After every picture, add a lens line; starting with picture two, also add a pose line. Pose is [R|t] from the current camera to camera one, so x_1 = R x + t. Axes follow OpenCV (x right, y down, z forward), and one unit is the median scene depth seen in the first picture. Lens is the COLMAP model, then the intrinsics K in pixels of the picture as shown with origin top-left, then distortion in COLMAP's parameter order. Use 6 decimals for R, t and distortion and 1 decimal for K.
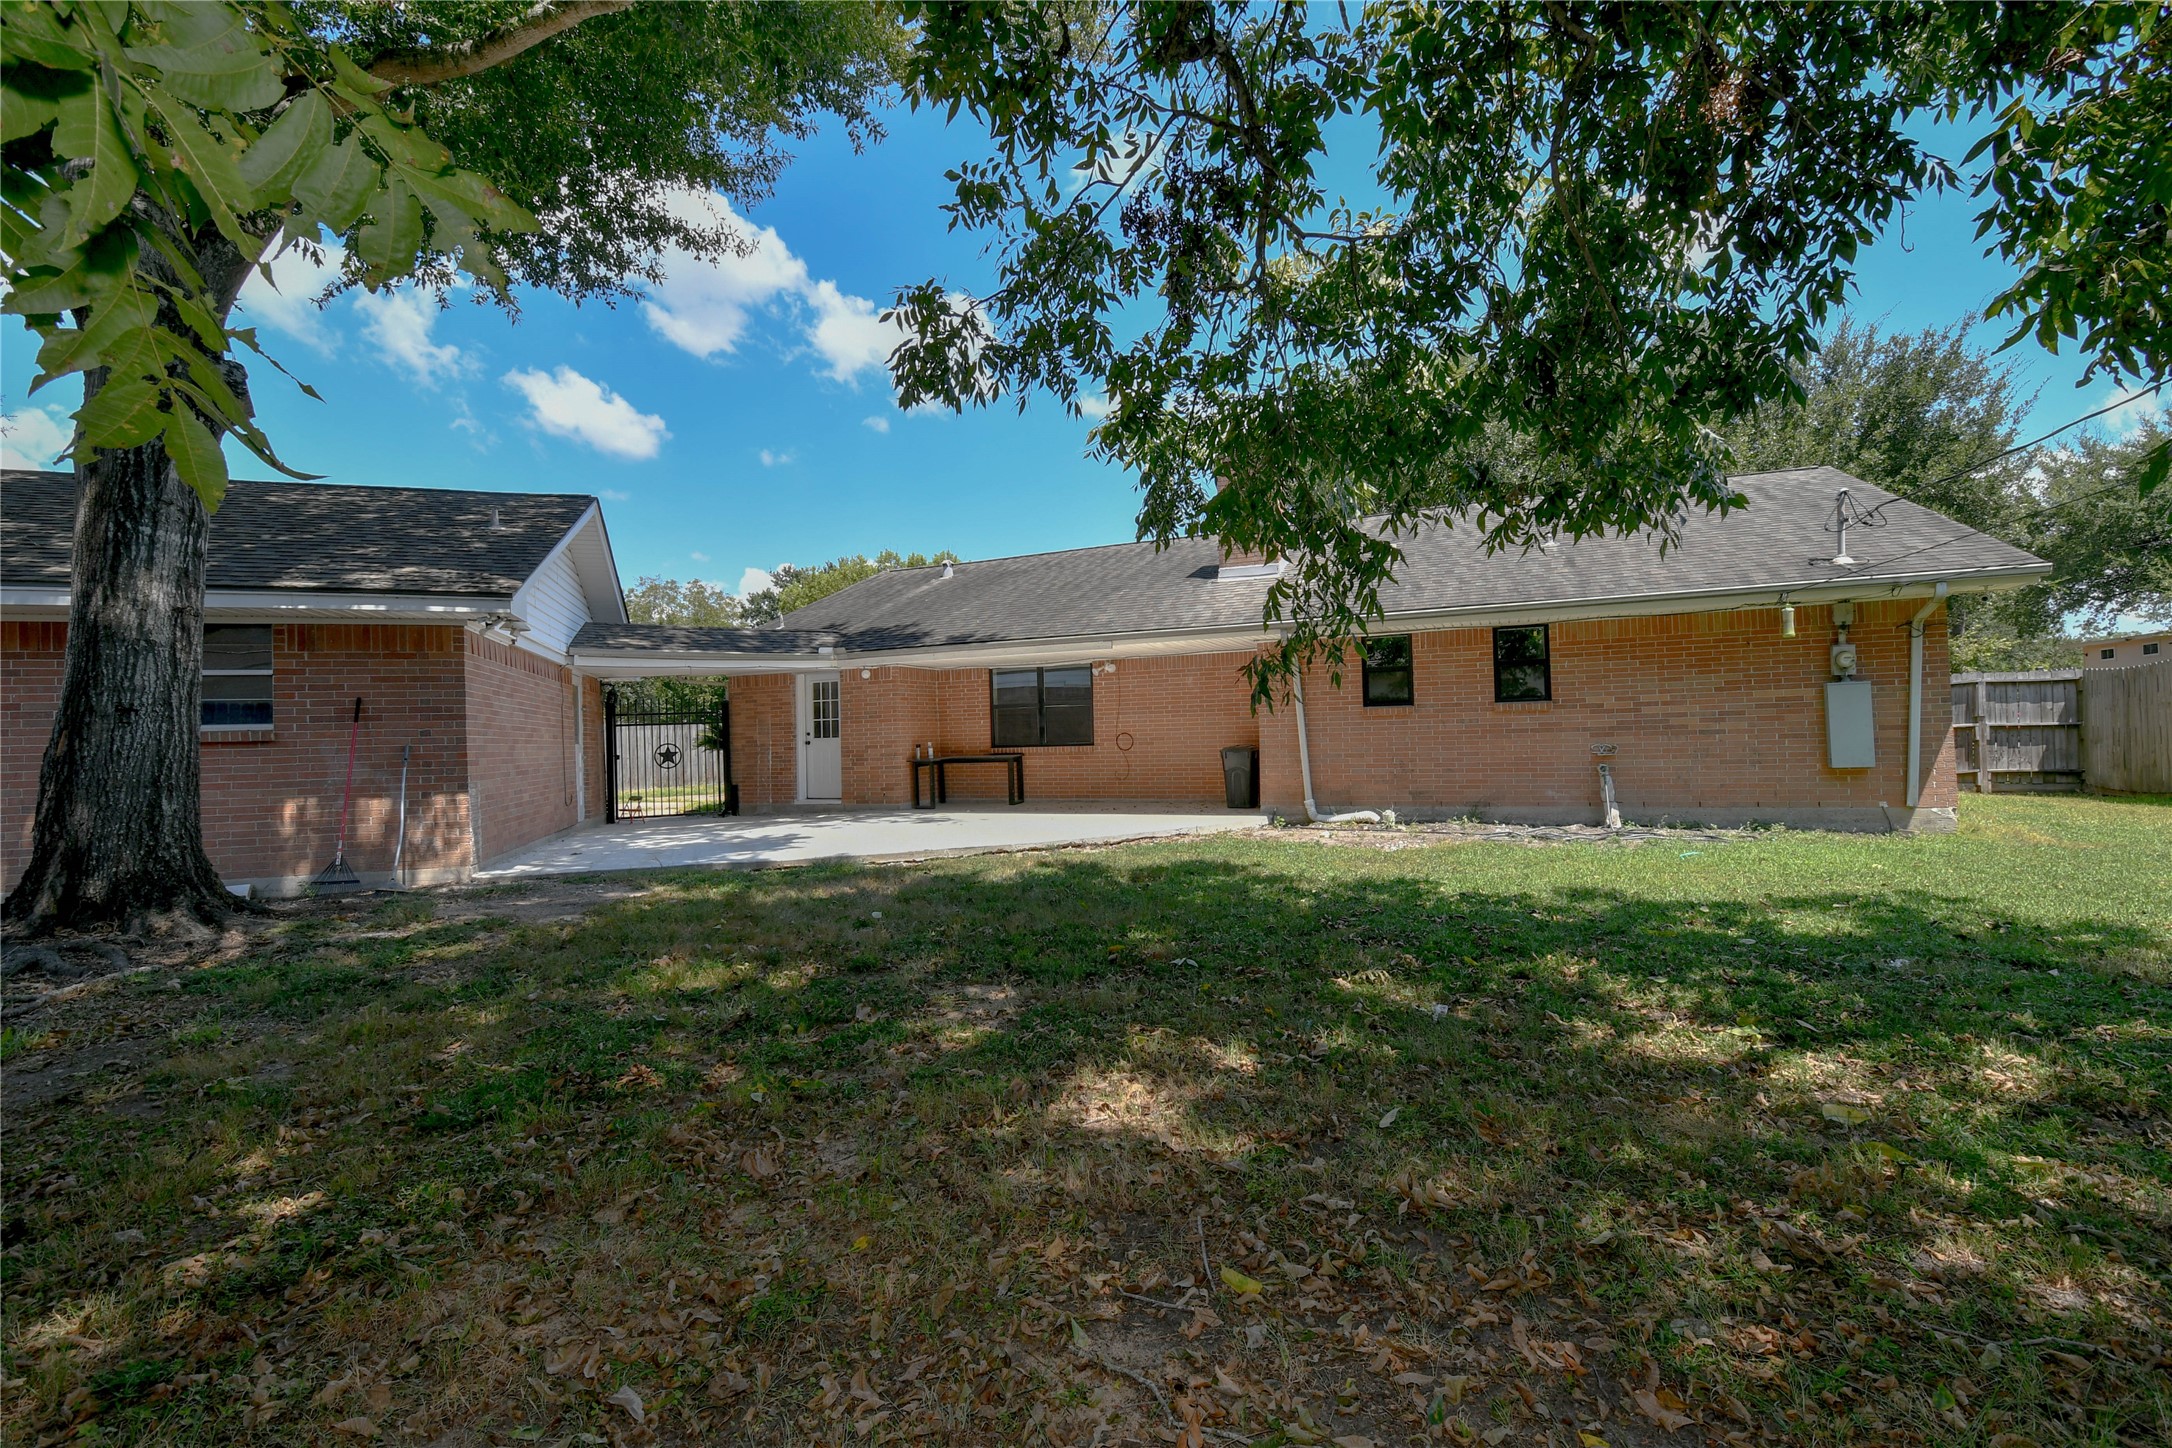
lens RADIAL K [[954.7, 0, 1085.5], [0, 954.7, 724.9], [0, 0, 1]] dist [-0.012264, -0.000190]
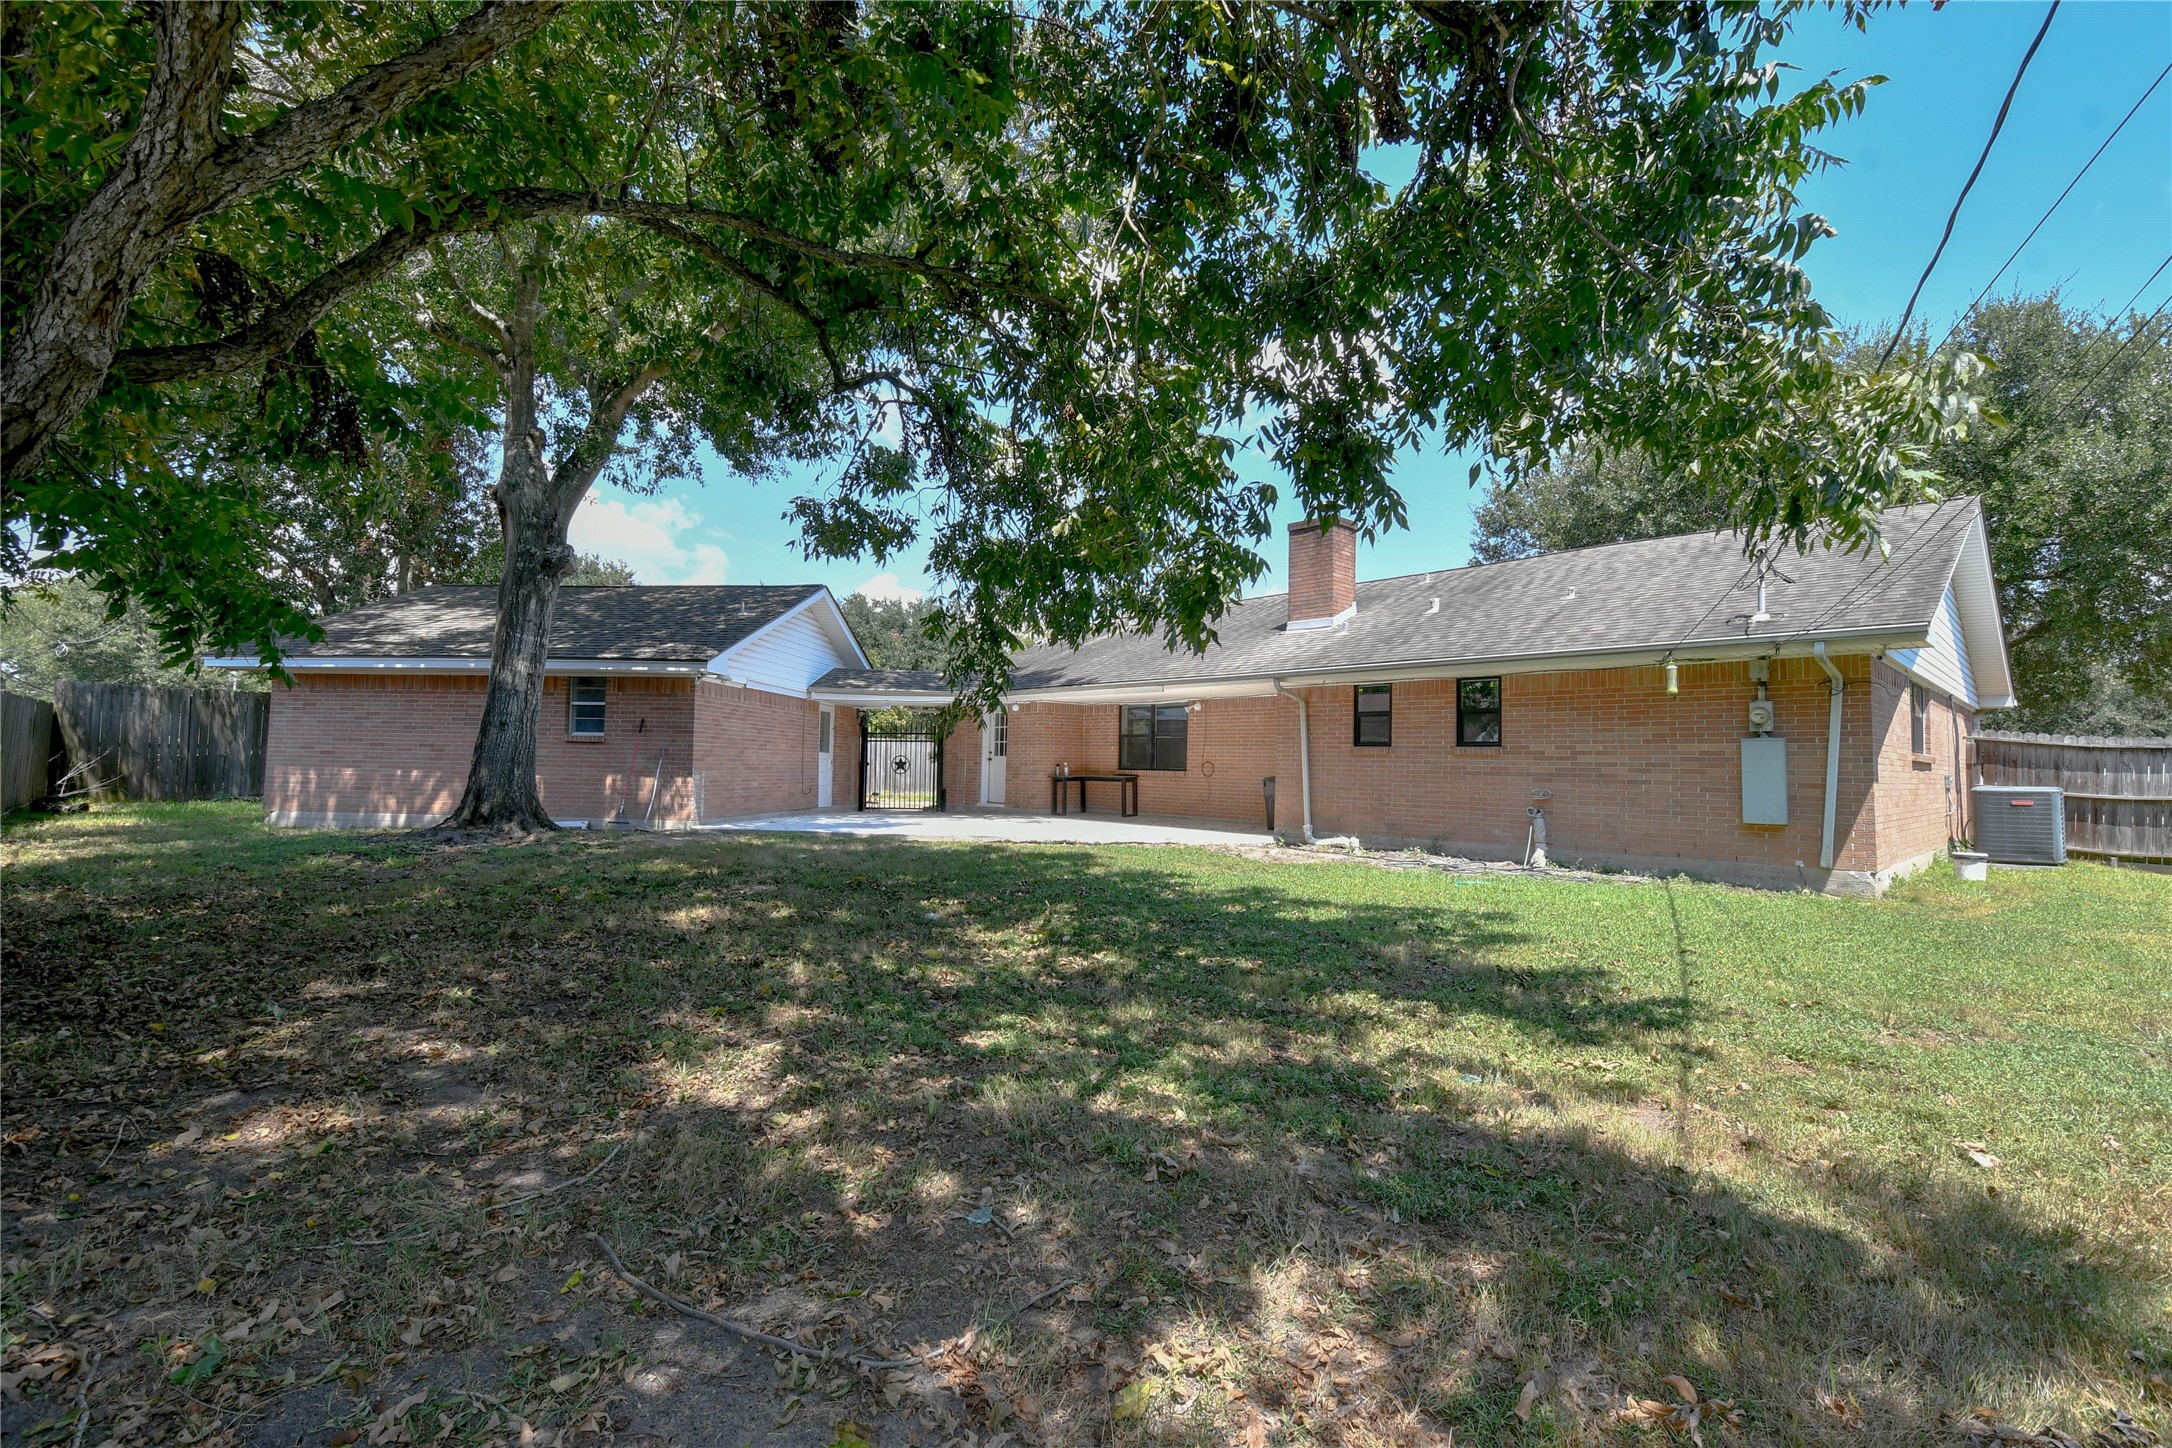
lens RADIAL K [[954.7, 0, 1086.8], [0, 954.7, 719.4], [0, 0, 1]] dist [-0.012264, -0.000190]
pose [[0.910113, 0.024883, -0.413613, 0.516087], [-0.038620, 0.998944, -0.024883, -0.011549], [0.412557, 0.038620, 0.910113, -0.188075]]
